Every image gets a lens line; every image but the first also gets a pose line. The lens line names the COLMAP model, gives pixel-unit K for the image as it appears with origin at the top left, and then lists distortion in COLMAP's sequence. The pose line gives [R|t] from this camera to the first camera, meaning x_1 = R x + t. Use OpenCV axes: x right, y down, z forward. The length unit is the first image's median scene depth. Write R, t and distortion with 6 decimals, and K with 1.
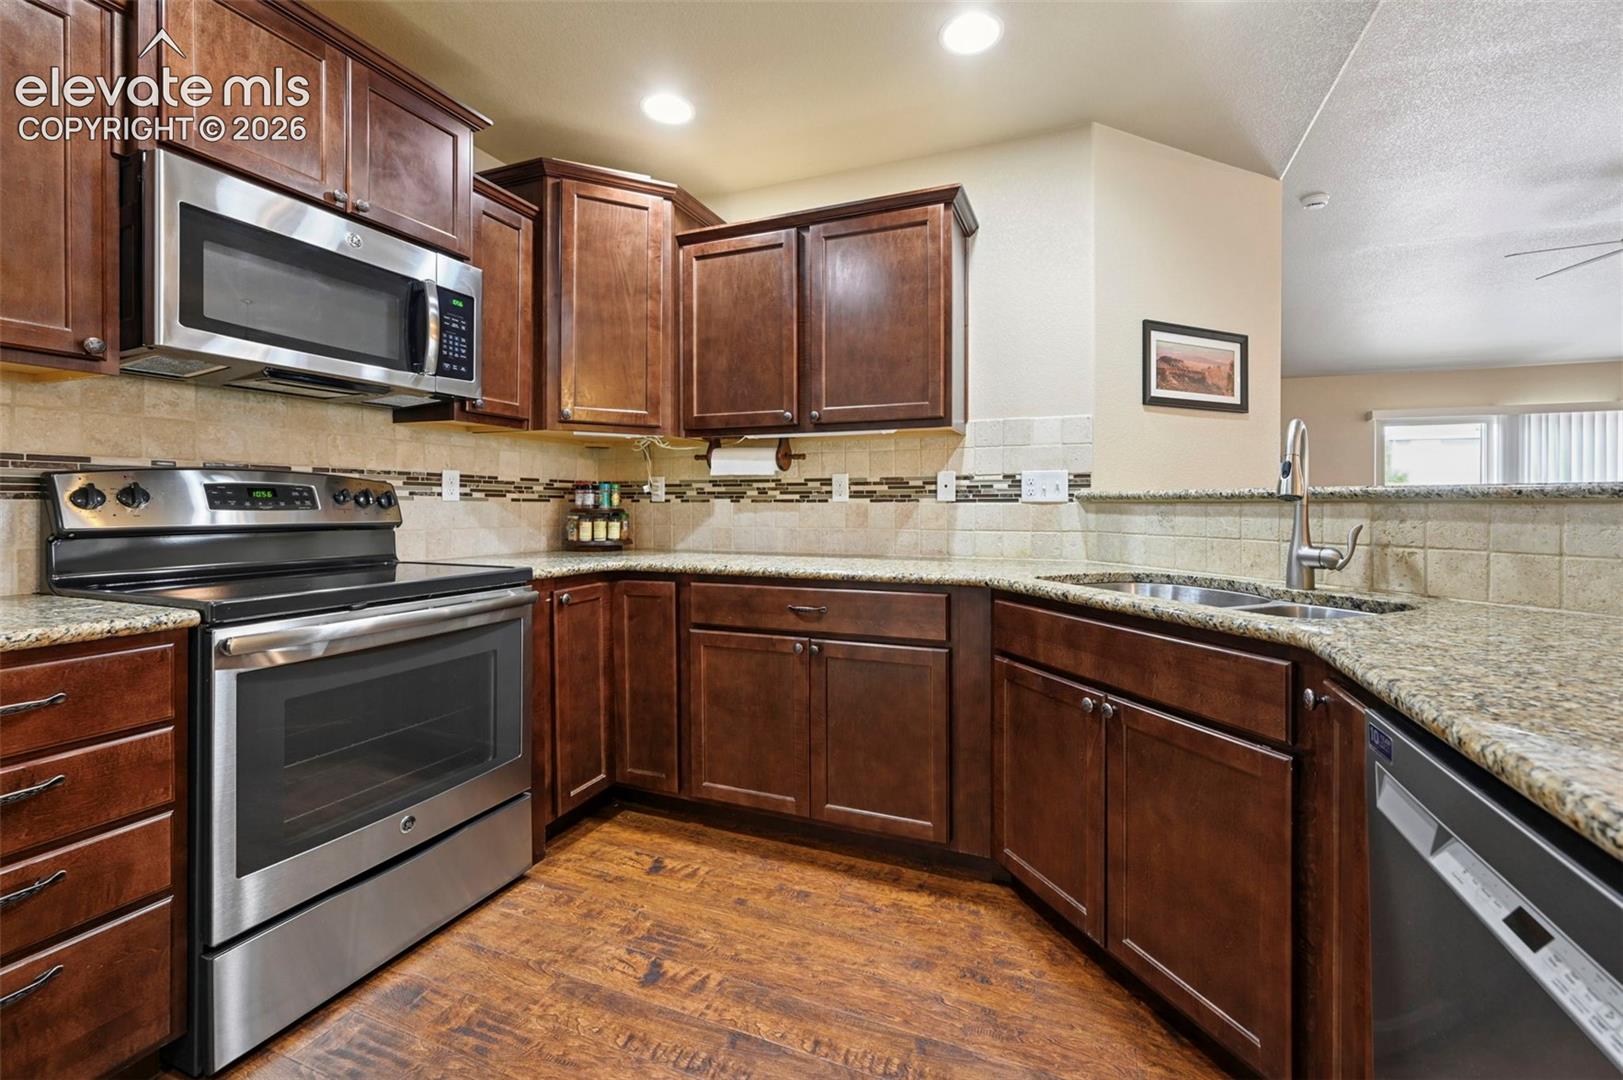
lens RADIAL K [[644.6, 0, 809.3], [0, 644.6, 507.8], [0, 0, 1]] dist [0.000248, -0.000145]
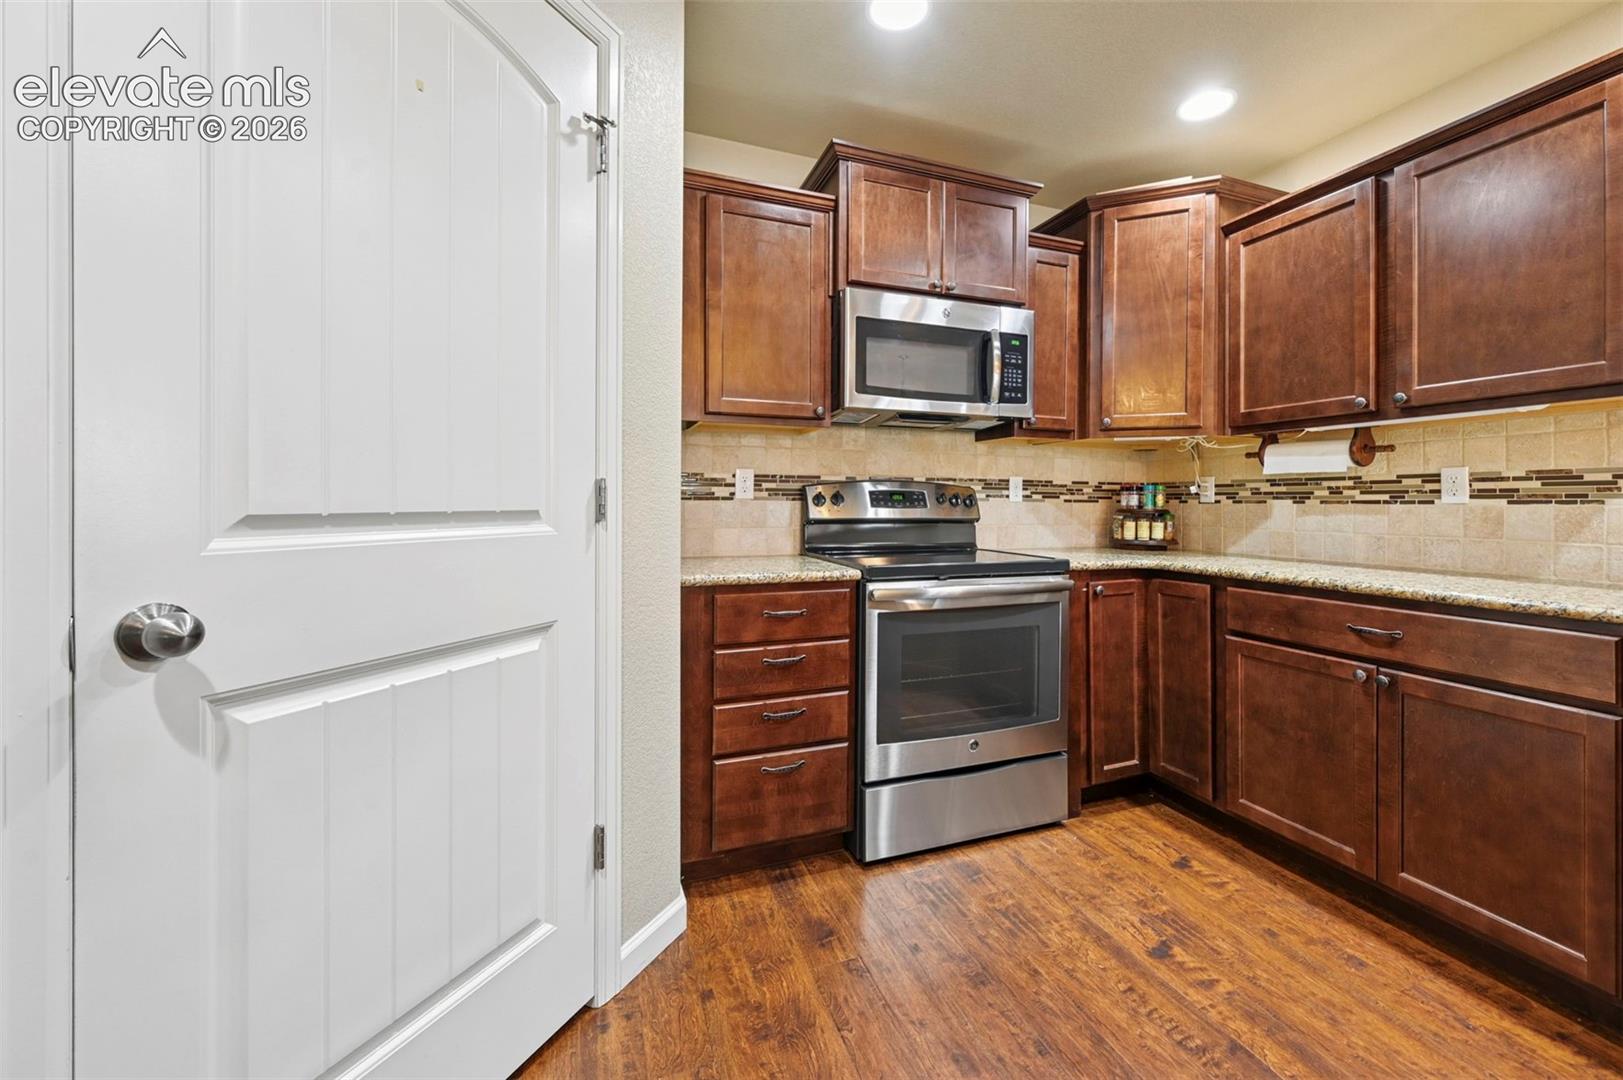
lens RADIAL K [[644.6, 0, 809.3], [0, 644.6, 507.8], [0, 0, 1]] dist [0.000248, -0.000145]
pose [[0.638940, 0.007999, -0.769215, 0.150255], [-0.007228, 0.999964, 0.004395, -0.002008], [0.769222, 0.002752, 0.638975, -0.092023]]
